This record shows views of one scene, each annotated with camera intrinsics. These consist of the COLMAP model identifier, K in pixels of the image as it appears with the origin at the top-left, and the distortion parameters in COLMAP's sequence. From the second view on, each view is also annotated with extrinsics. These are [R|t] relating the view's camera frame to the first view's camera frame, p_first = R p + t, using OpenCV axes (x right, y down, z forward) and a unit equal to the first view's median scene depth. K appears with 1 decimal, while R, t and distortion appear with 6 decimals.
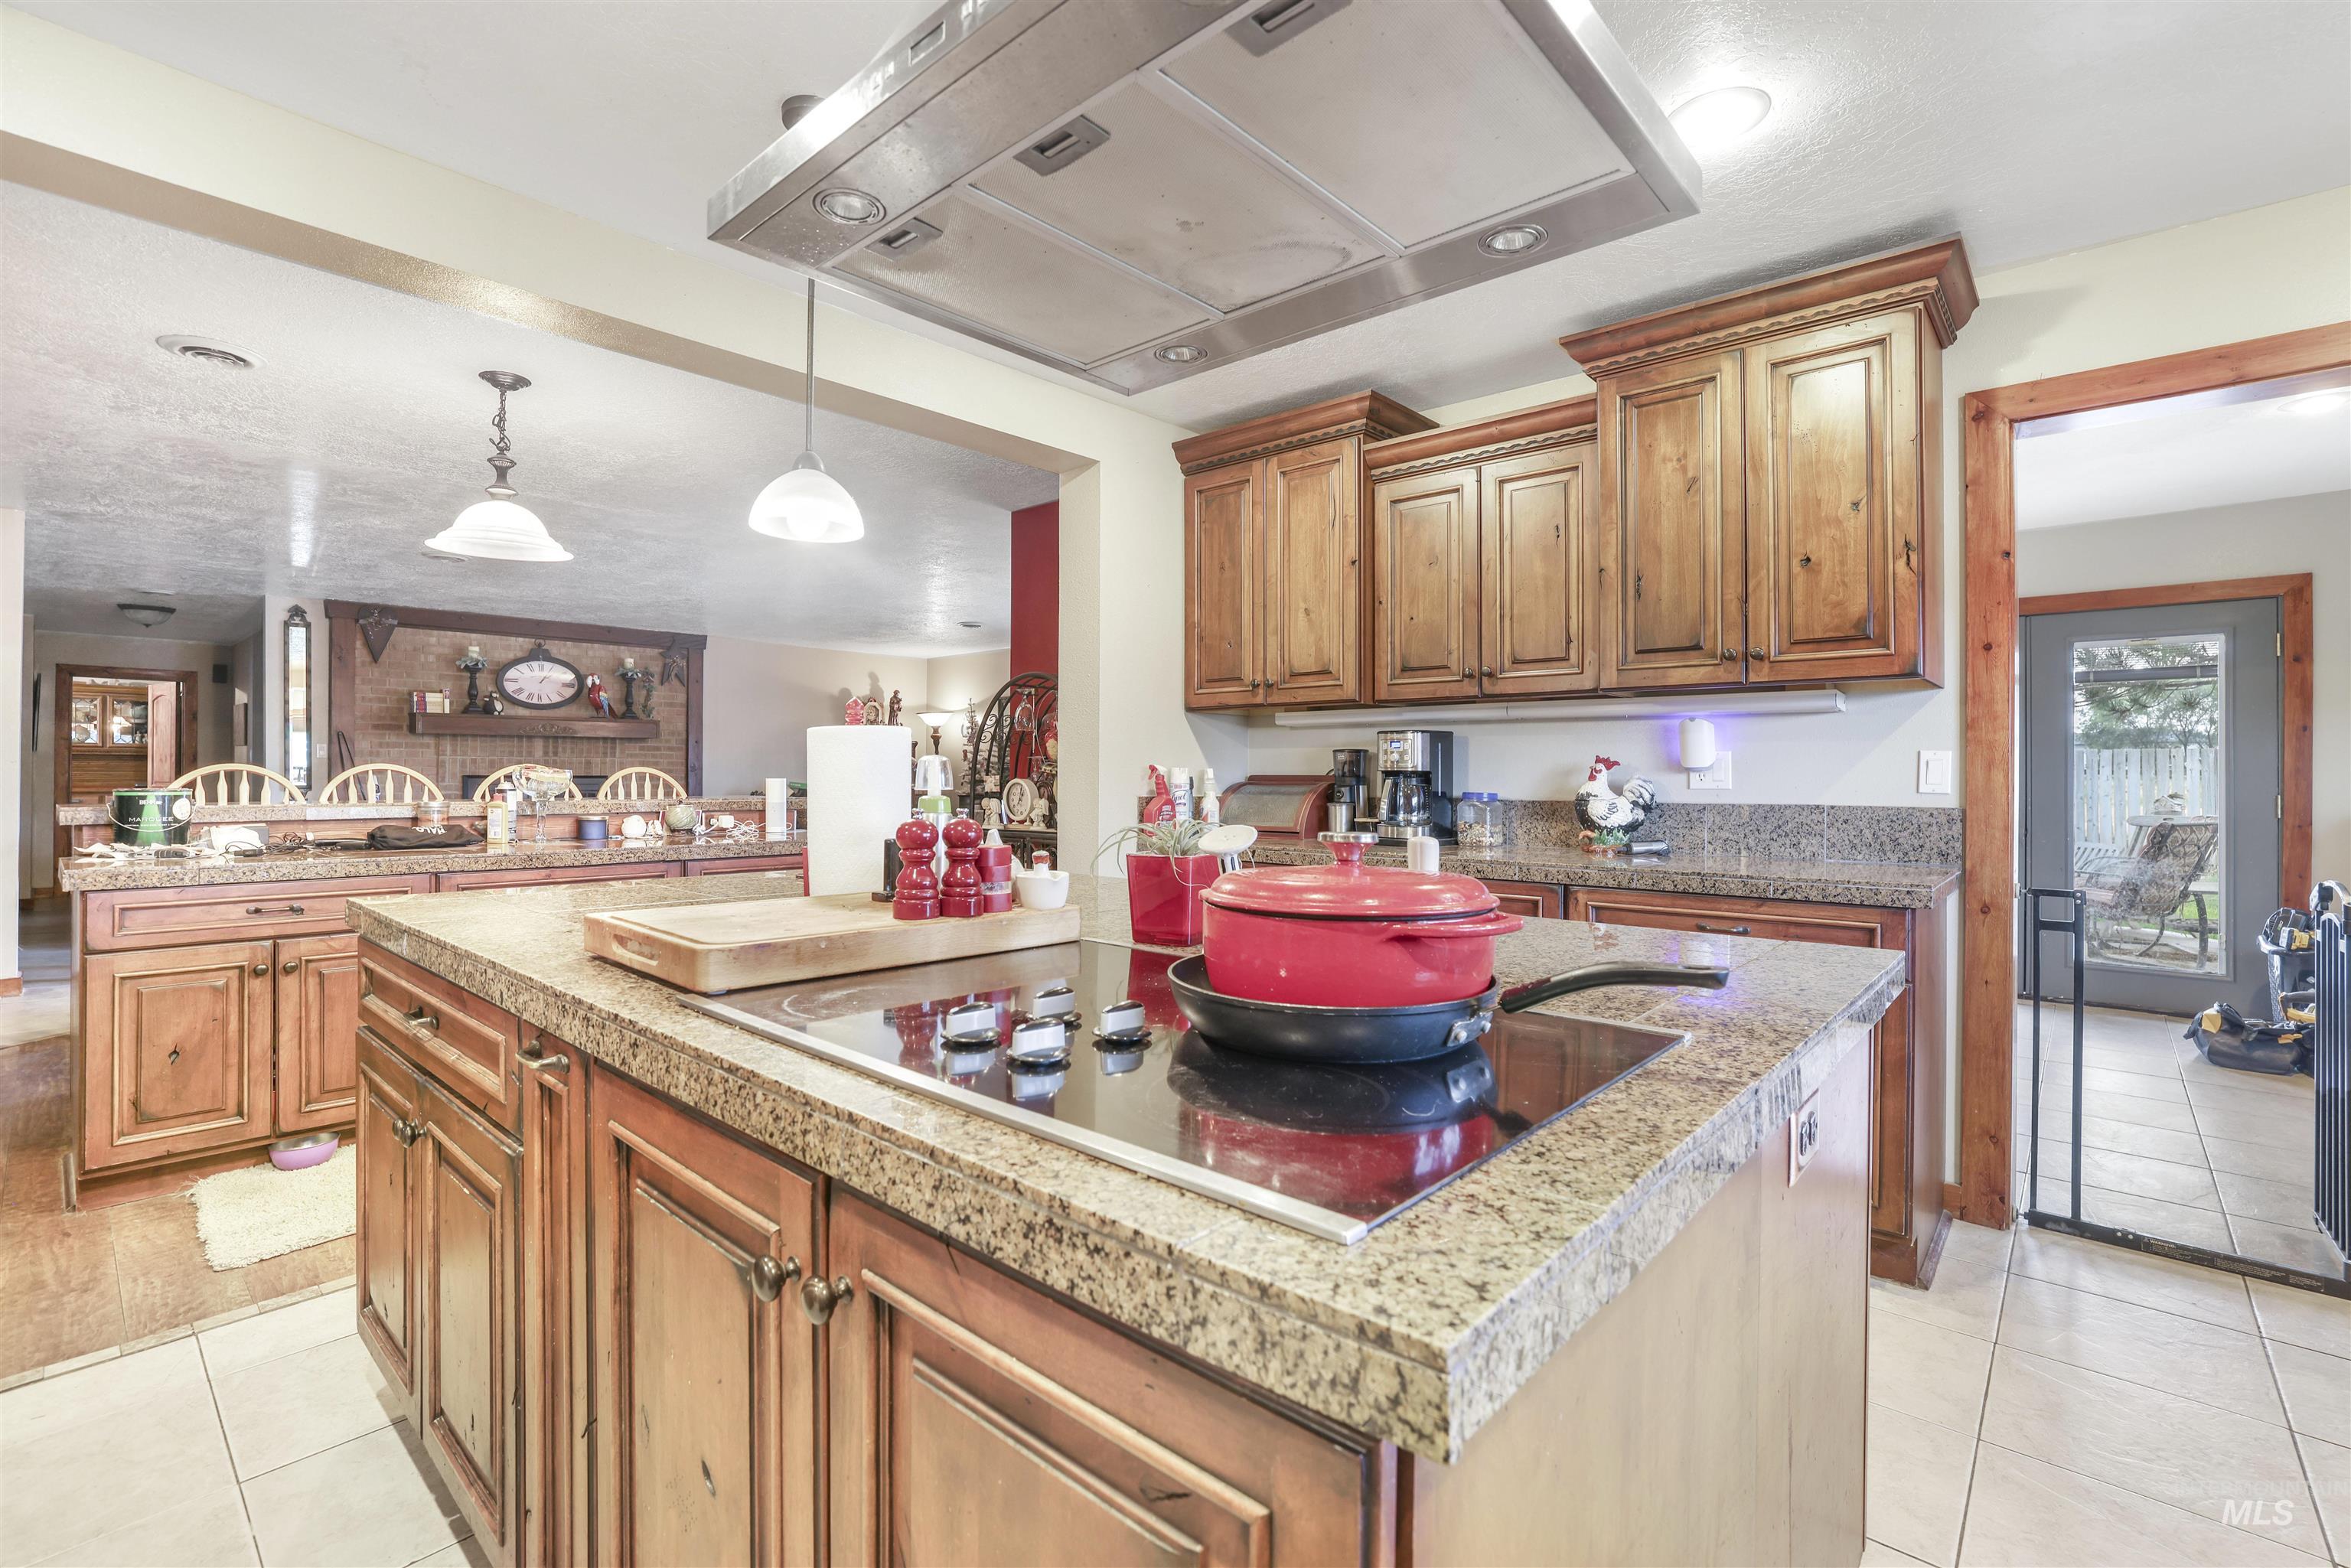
lens RADIAL K [[1042.7, 0, 1134.2], [0, 1042.7, 768.4], [0, 0, 1]] dist [-0.034162, 0.011933]
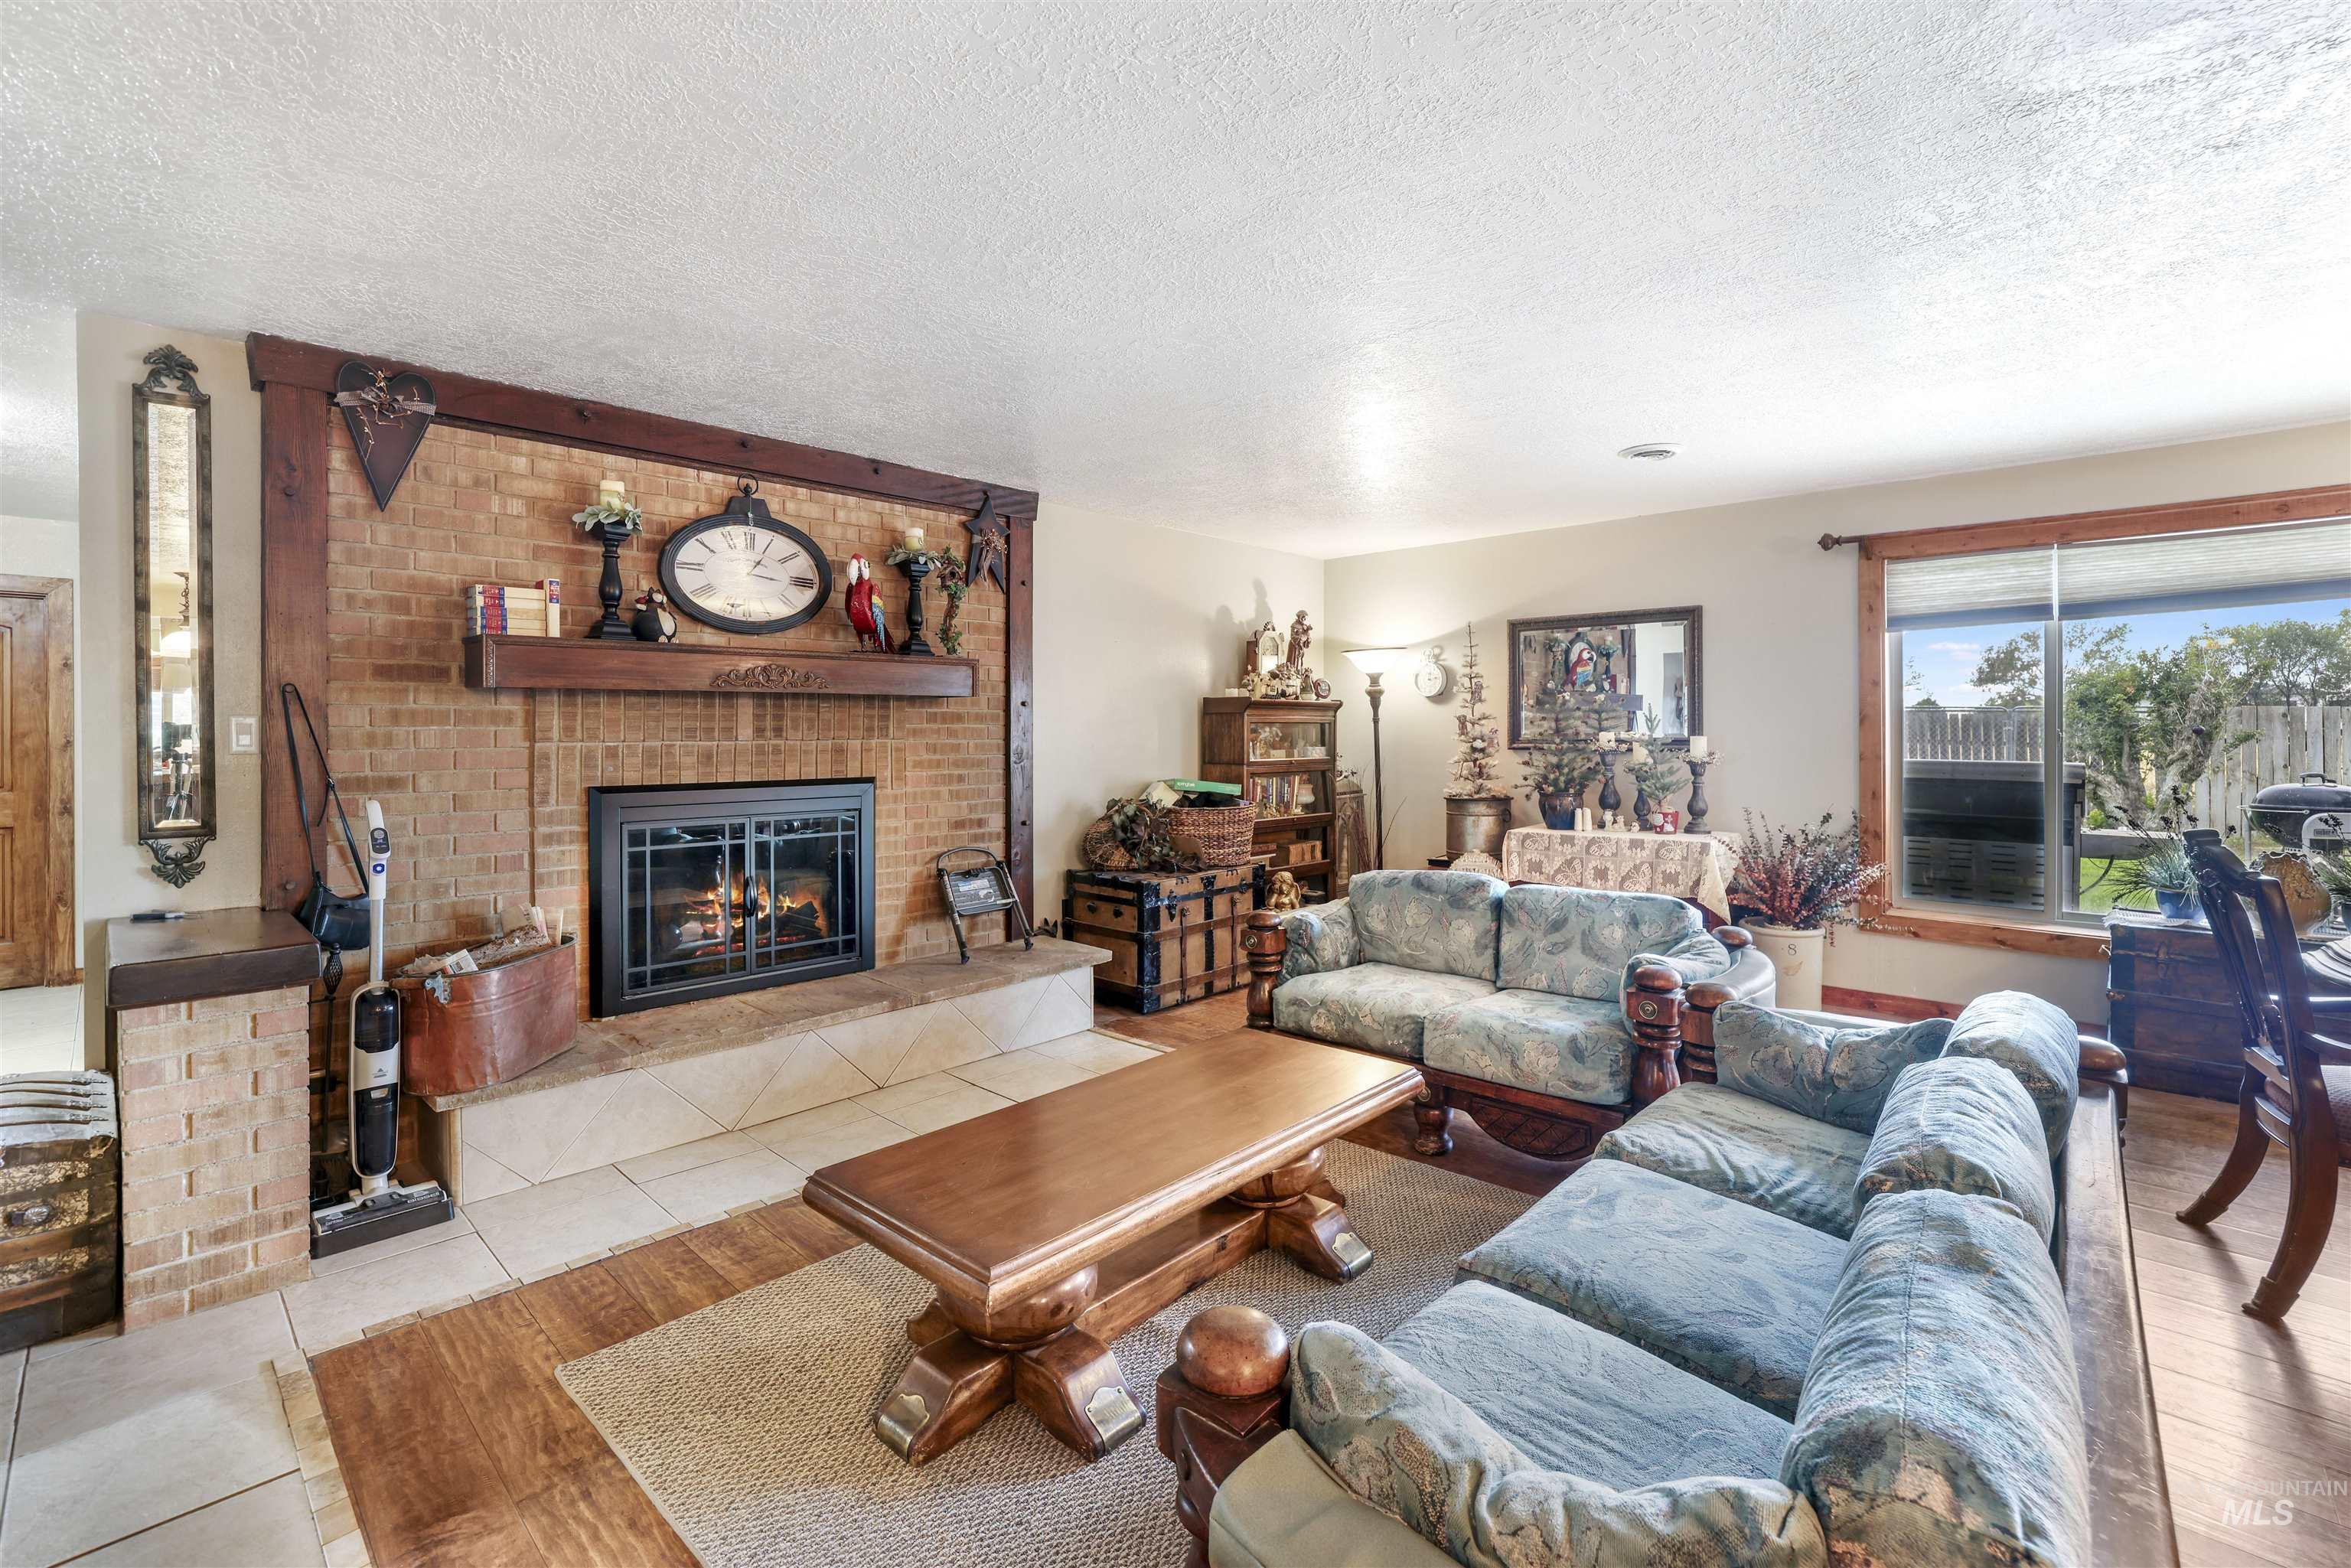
lens RADIAL K [[1042.7, 0, 1137.2], [0, 1042.7, 728.3], [0, 0, 1]] dist [-0.034162, 0.011933]
pose [[0.999940, -0.005130, -0.009703, -1.086375], [0.005157, 0.999983, 0.002734, -0.043990], [0.009689, -0.002784, 0.999949, 1.486219]]
